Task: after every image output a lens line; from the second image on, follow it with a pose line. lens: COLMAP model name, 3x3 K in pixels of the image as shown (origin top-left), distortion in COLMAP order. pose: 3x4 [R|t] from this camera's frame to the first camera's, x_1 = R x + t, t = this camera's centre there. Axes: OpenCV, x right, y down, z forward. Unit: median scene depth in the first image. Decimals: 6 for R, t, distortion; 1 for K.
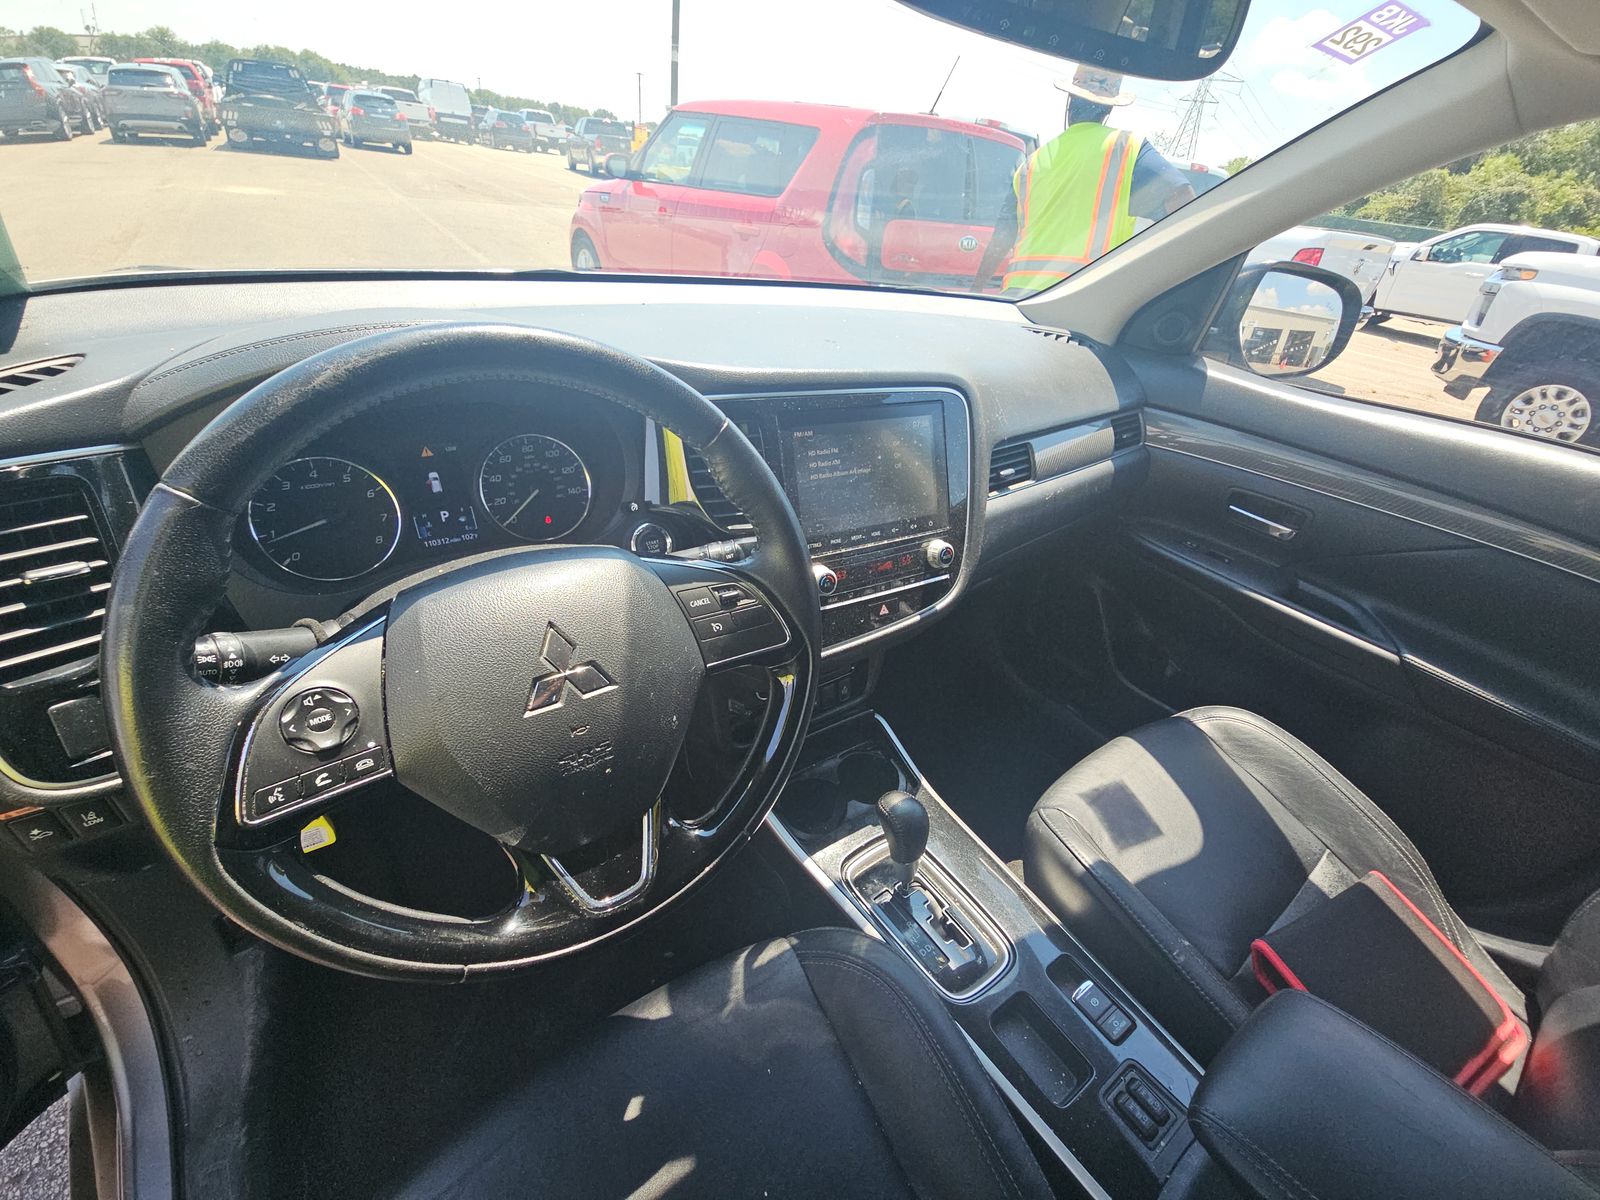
lens RADIAL K [[651.2, 0, 800.2], [0, 651.2, 602.4], [0, 0, 1]] dist [0.002295, -0.005569]
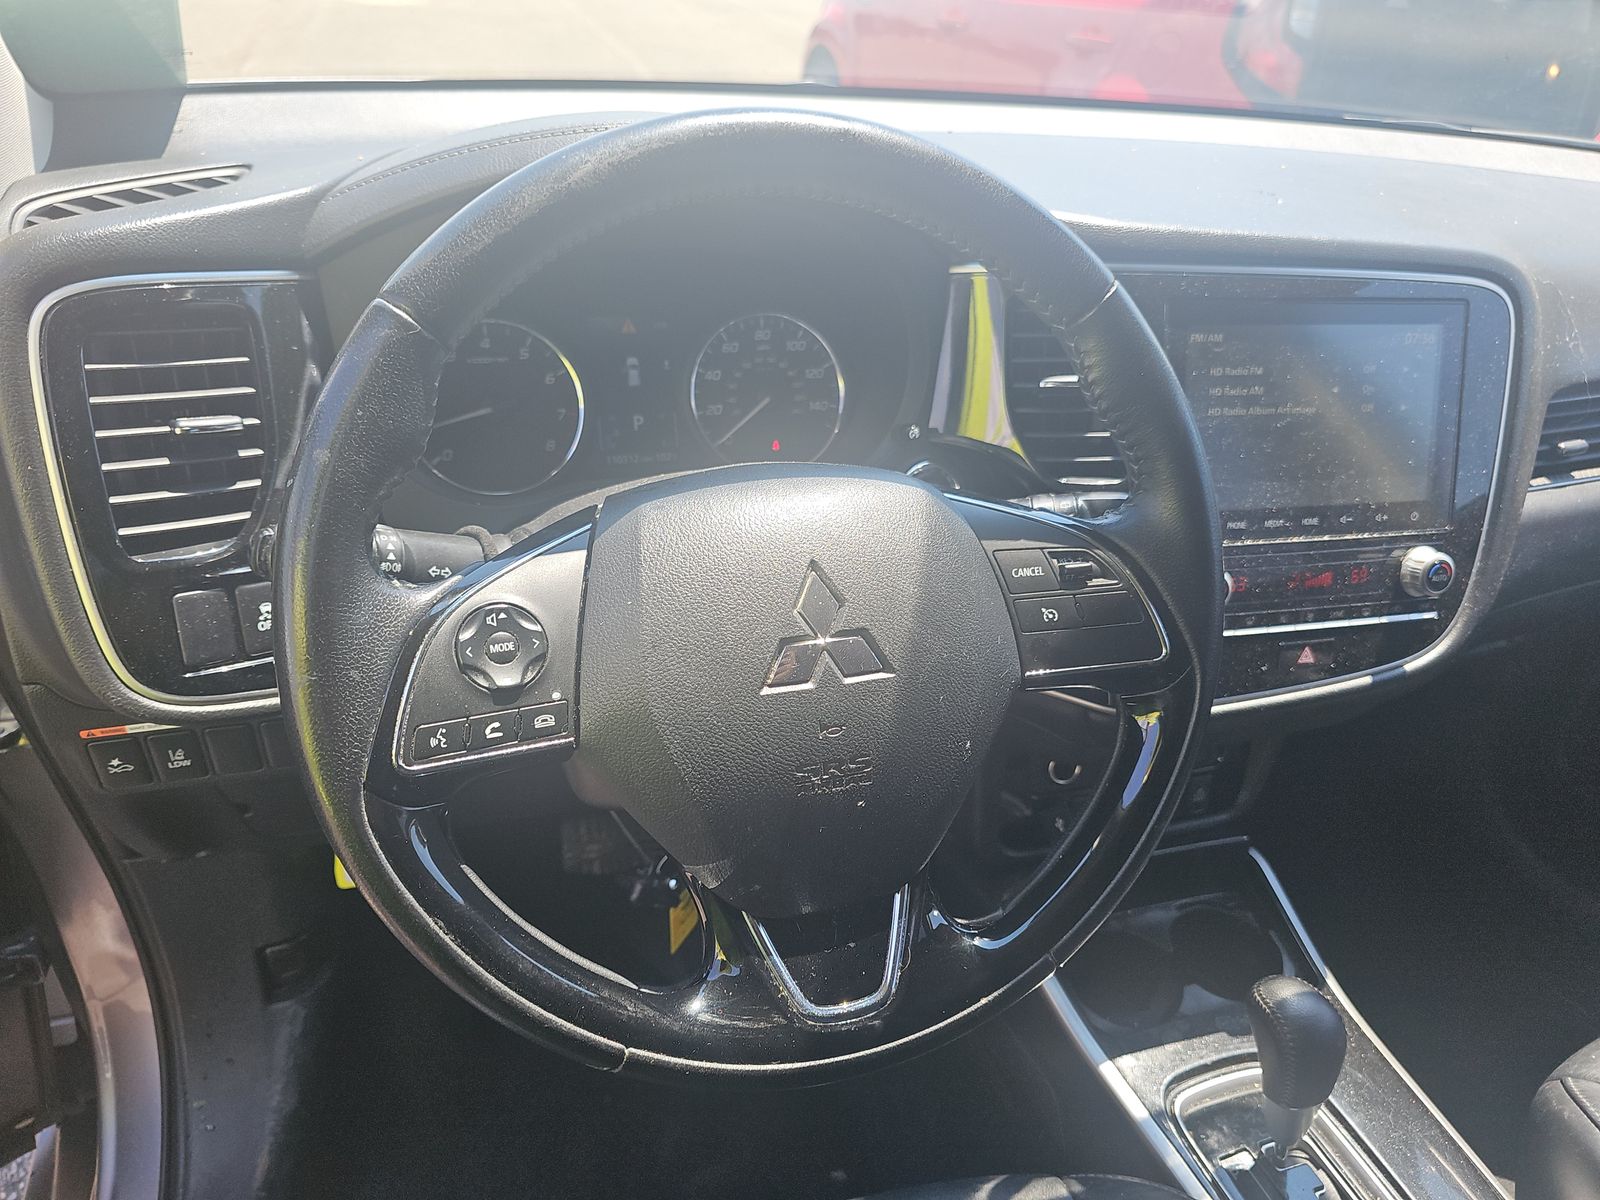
lens RADIAL K [[1073.5, 0, 798.8], [0, 1073.5, 610.3], [0, 0, 1]] dist [0.009090, -0.009496]
pose [[0.956082, 0.129280, -0.263049, -0.055378], [-0.139682, 0.989970, -0.021154, 0.055214], [0.257676, 0.056969, 0.964551, -0.027256]]
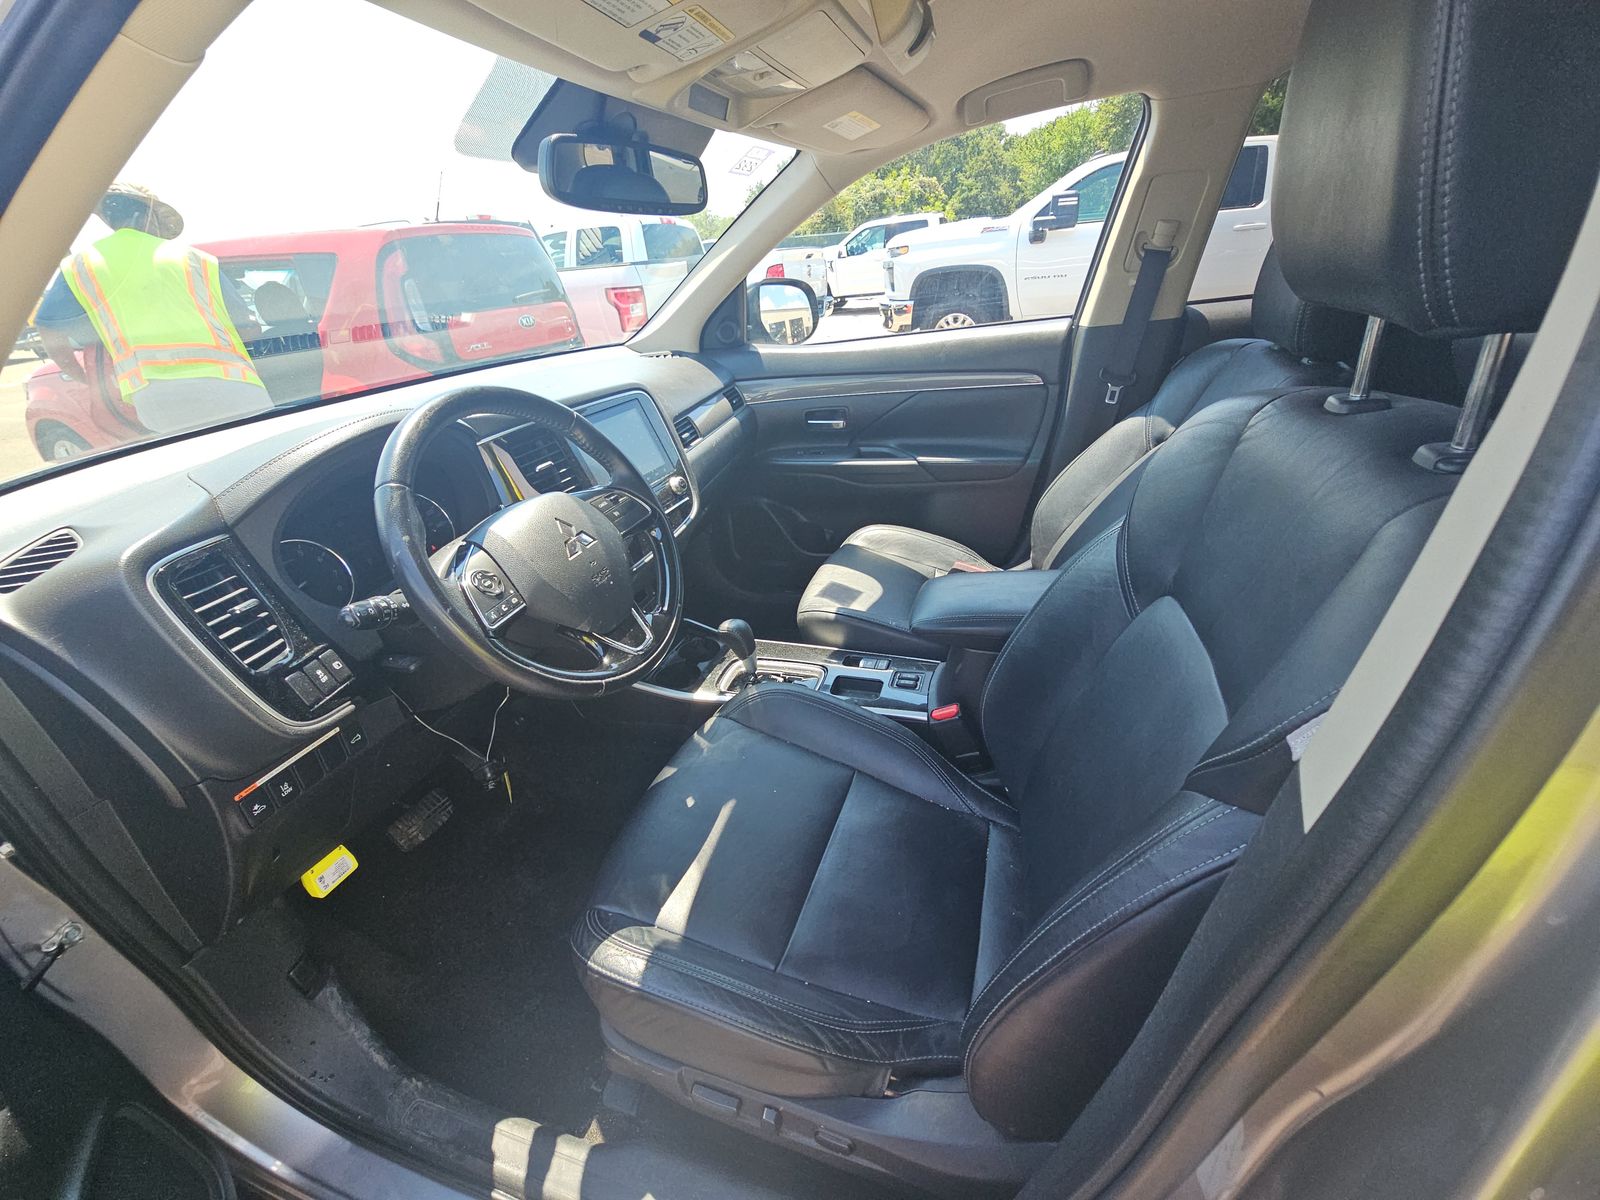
lens RADIAL K [[651.2, 0, 799.6], [0, 651.2, 598.8], [0, 0, 1]] dist [0.002295, -0.005569]
pose [[0.785017, -0.422476, 0.453059, -0.422516], [0.460045, 0.887376, 0.030354, 0.278818], [-0.414858, 0.184600, 0.890964, -0.541090]]
